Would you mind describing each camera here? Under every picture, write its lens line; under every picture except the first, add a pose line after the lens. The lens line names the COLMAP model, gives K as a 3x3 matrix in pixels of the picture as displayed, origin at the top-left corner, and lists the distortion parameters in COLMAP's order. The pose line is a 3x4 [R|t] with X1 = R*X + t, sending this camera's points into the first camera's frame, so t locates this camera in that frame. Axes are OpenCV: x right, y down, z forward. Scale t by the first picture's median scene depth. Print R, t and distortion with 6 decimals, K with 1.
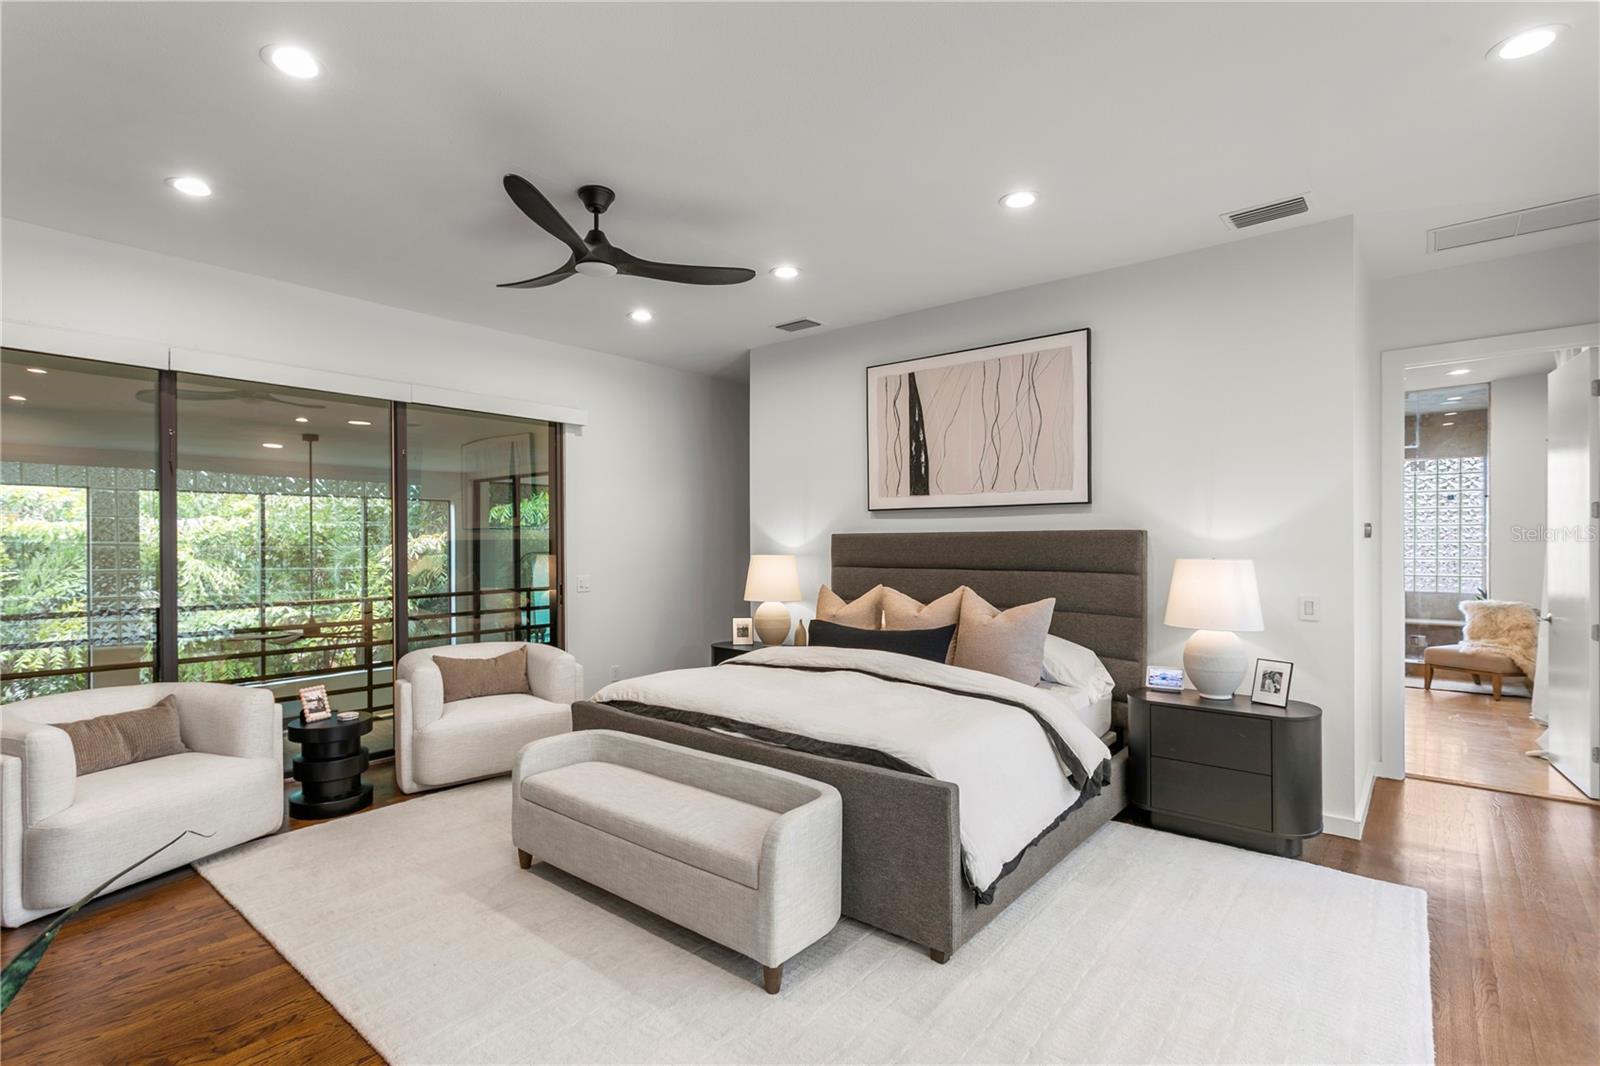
lens RADIAL K [[767.2, 0, 797.7], [0, 767.2, 541.3], [0, 0, 1]] dist [0.002013, 0.000029]
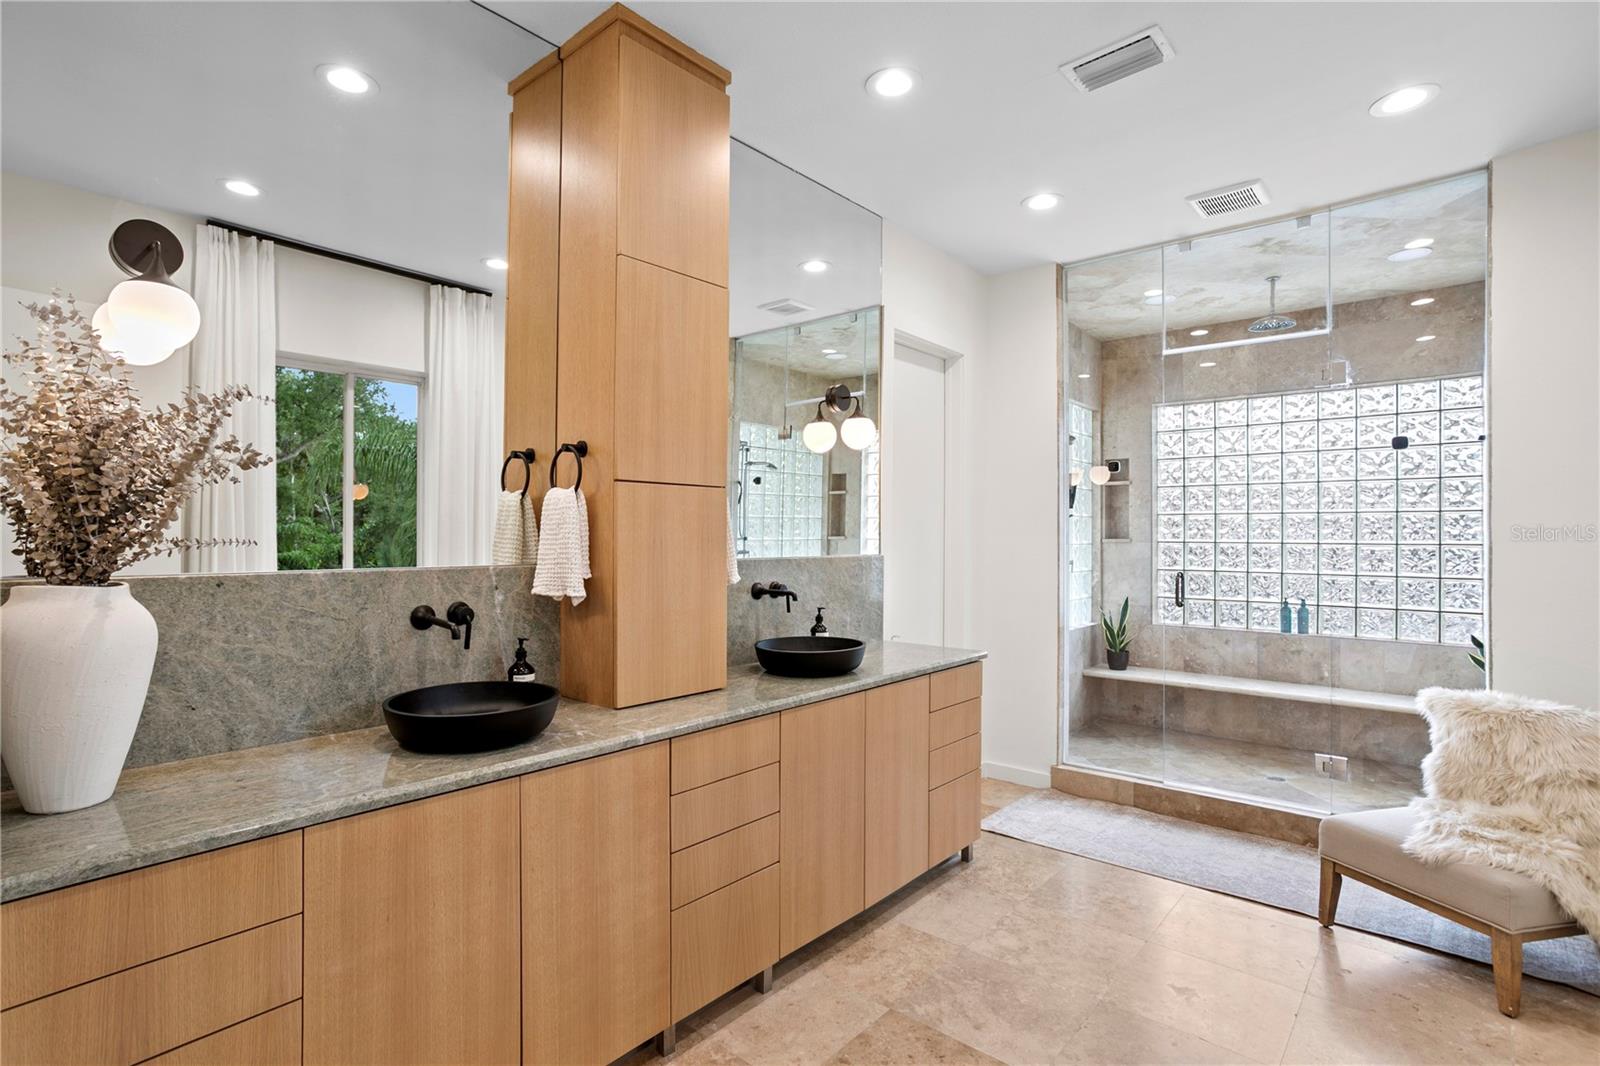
lens RADIAL K [[767.2, 0, 799.5], [0, 767.2, 534.7], [0, 0, 1]] dist [0.002013, 0.000029]
pose [[0.999860, 0.001386, -0.016703, 0.131691], [-0.001542, 0.999955, -0.009326, -0.000050], [0.016689, 0.009351, 0.999817, 0.142738]]
